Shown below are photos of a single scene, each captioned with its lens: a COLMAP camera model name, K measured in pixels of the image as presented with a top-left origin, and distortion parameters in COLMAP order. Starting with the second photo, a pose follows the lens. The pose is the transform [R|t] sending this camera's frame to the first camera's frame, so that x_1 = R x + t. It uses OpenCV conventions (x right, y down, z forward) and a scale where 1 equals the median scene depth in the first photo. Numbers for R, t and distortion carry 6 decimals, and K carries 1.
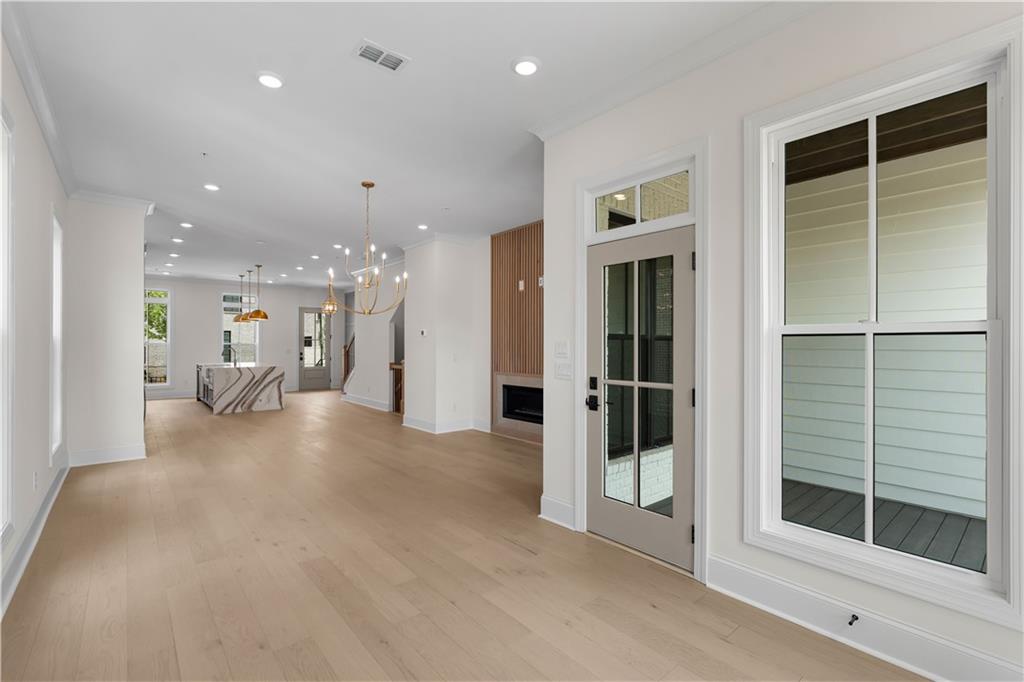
lens RADIAL K [[461.8, 0, 514.6], [0, 461.8, 341.9], [0, 0, 1]] dist [-0.005309, -0.000196]
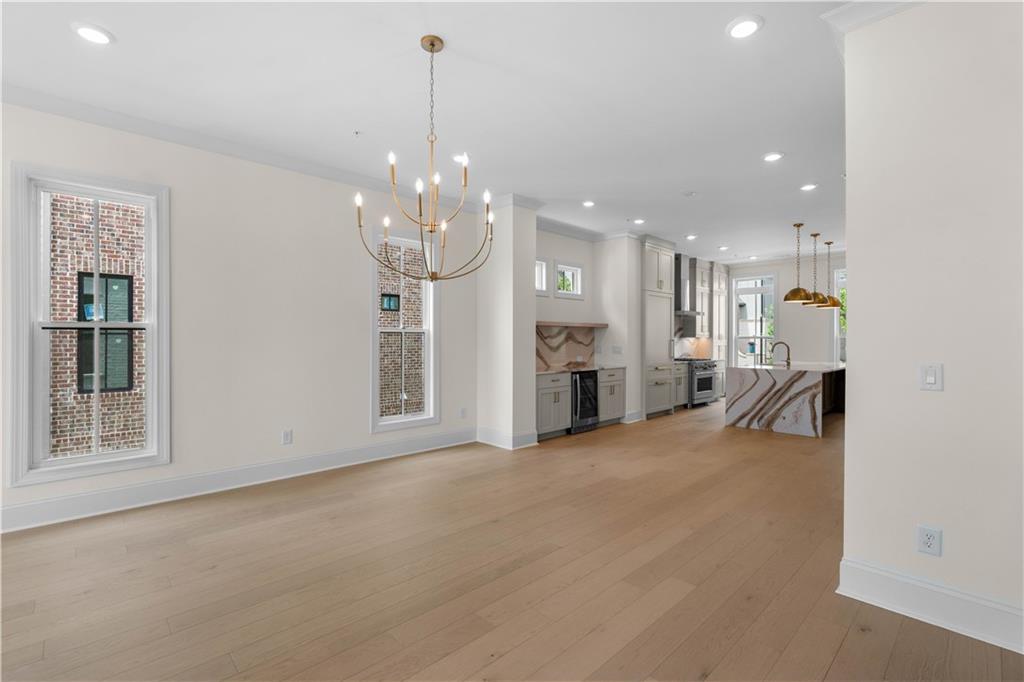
lens RADIAL K [[461.8, 0, 513.6], [0, 461.8, 338.7], [0, 0, 1]] dist [-0.005309, -0.000196]
pose [[0.065218, -0.001047, -0.997870, 0.116838], [-0.000211, 0.999999, -0.001063, 0.007907], [0.997871, 0.000280, 0.065218, 0.551926]]
